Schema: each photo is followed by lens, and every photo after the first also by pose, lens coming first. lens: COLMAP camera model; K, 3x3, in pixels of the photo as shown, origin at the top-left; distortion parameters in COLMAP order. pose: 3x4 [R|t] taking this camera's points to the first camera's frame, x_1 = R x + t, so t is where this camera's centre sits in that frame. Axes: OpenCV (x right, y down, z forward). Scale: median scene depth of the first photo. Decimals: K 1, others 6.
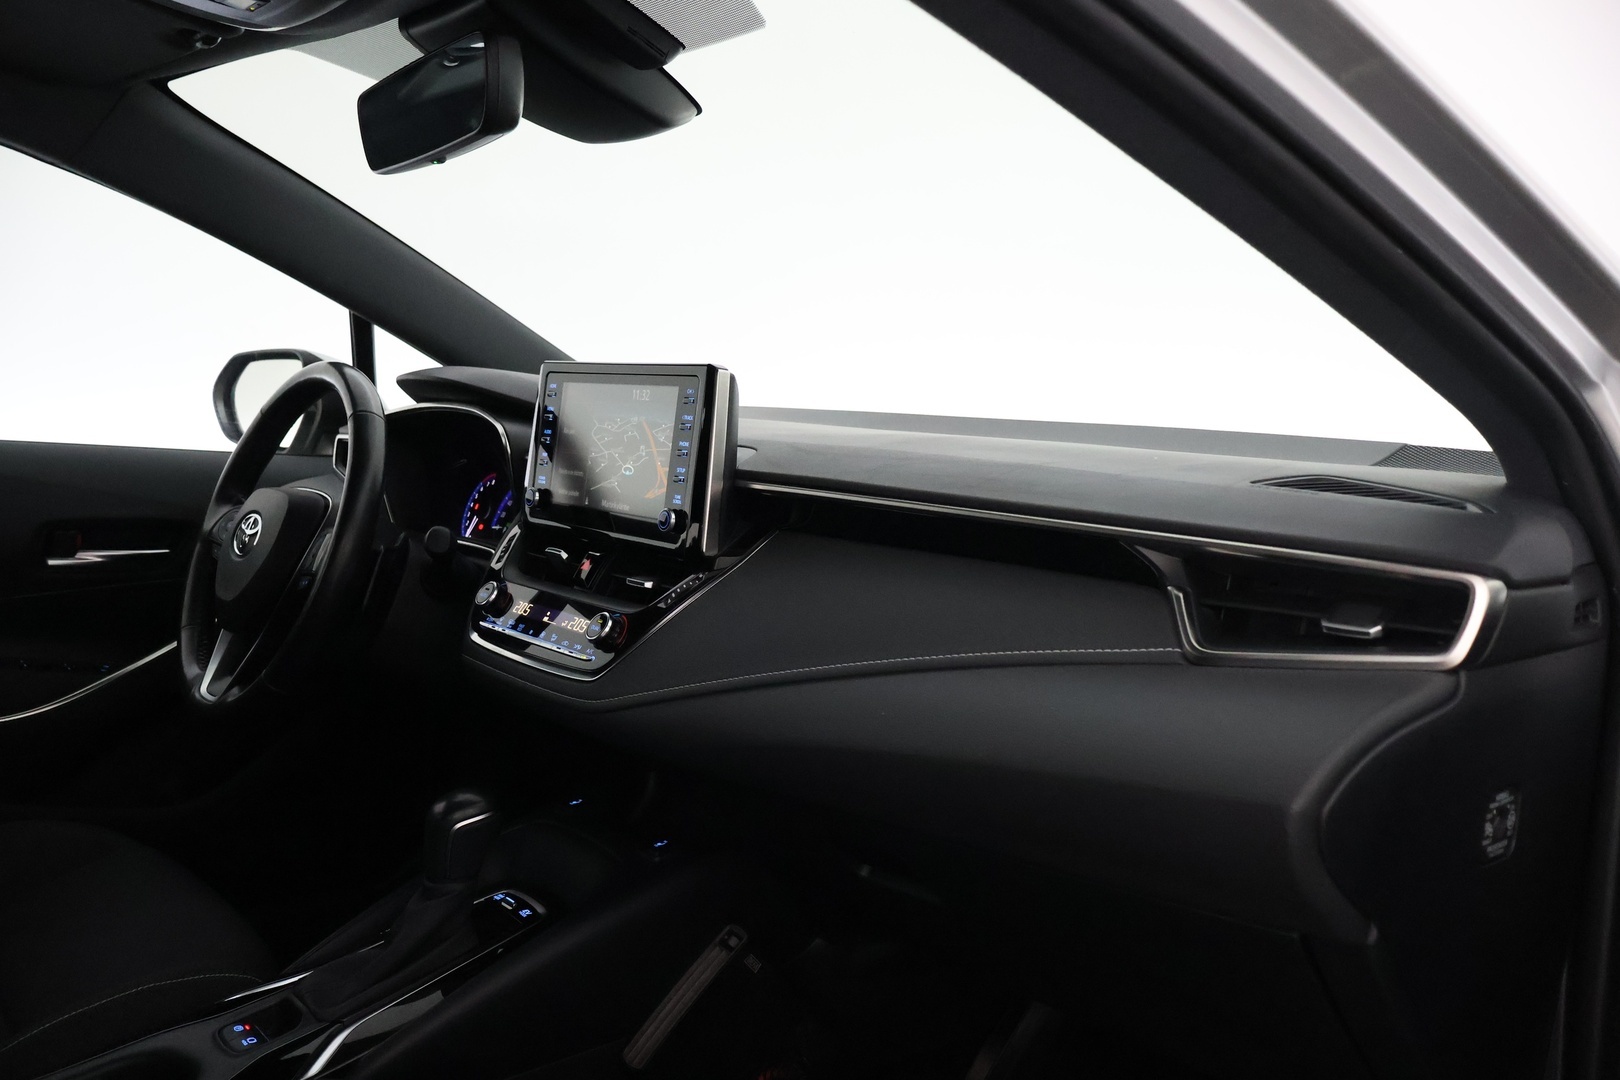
lens RADIAL K [[1326.6, 0, 809.3], [0, 1326.6, 544.1], [0, 0, 1]] dist [-0.013220, 0.016096]
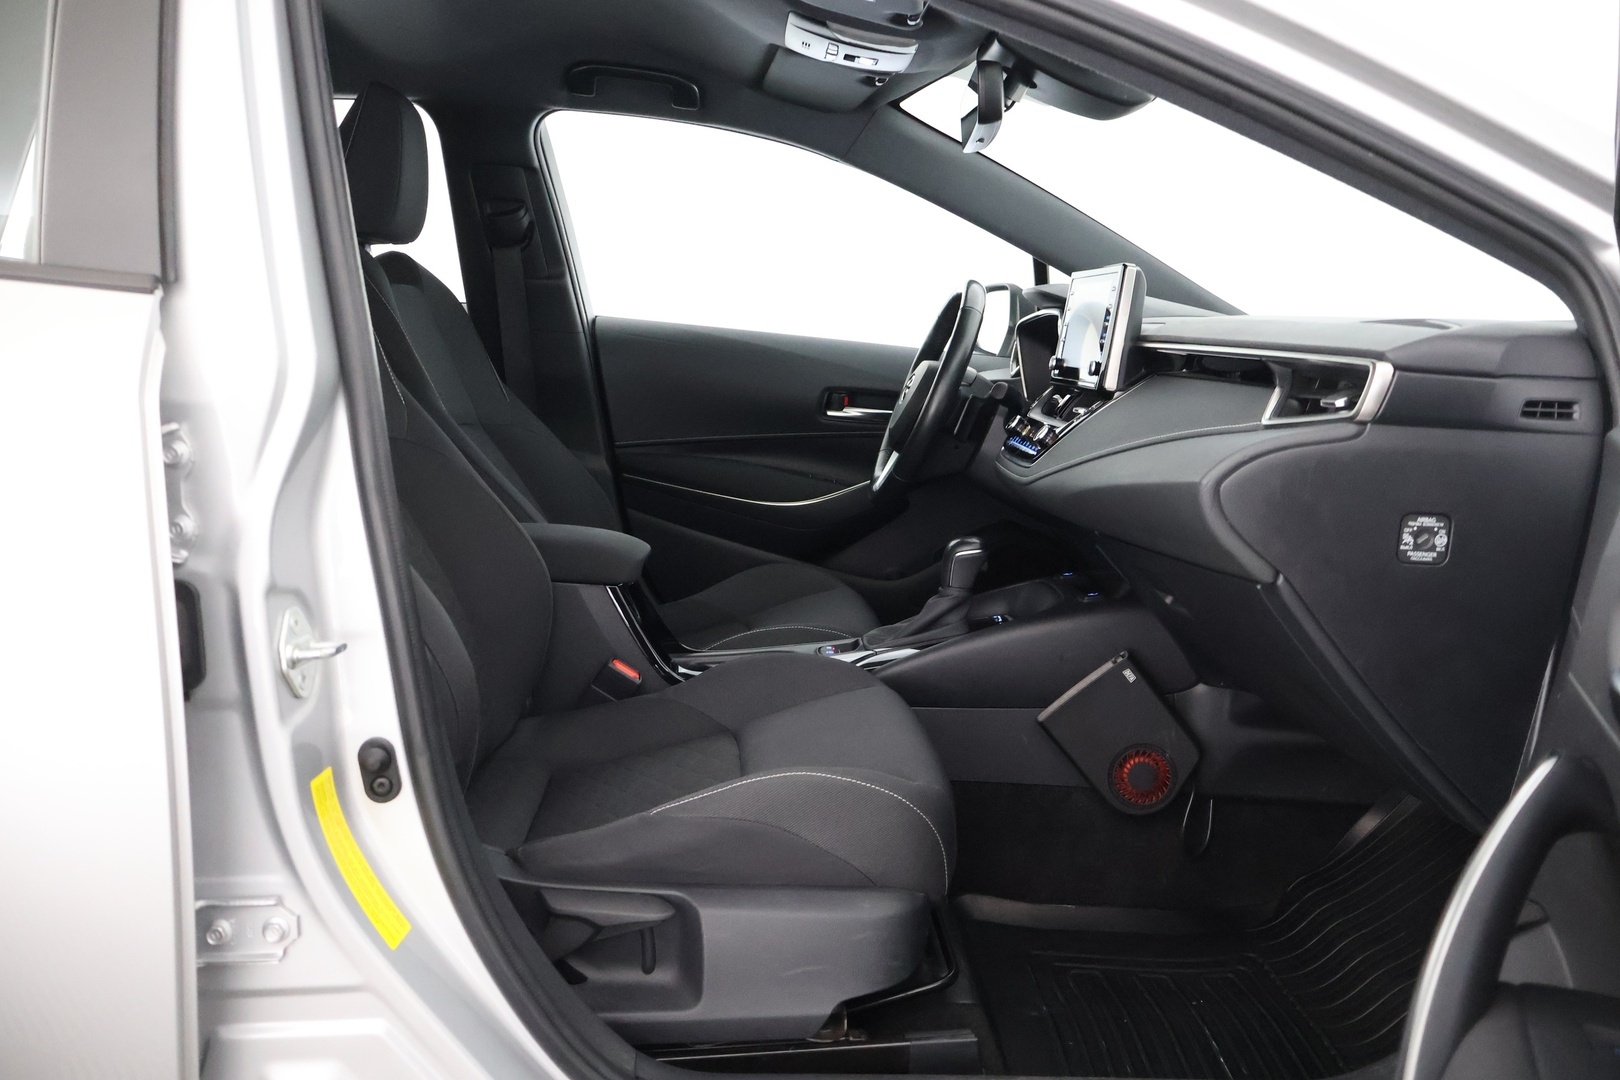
lens RADIAL K [[1326.6, 0, 810.4], [0, 1326.6, 539.9], [0, 0, 1]] dist [-0.013220, 0.016096]
pose [[0.783358, 0.097760, -0.613834, 0.594327], [-0.085727, 0.995109, 0.049081, 0.131819], [0.615630, 0.014174, 0.787908, -0.393831]]
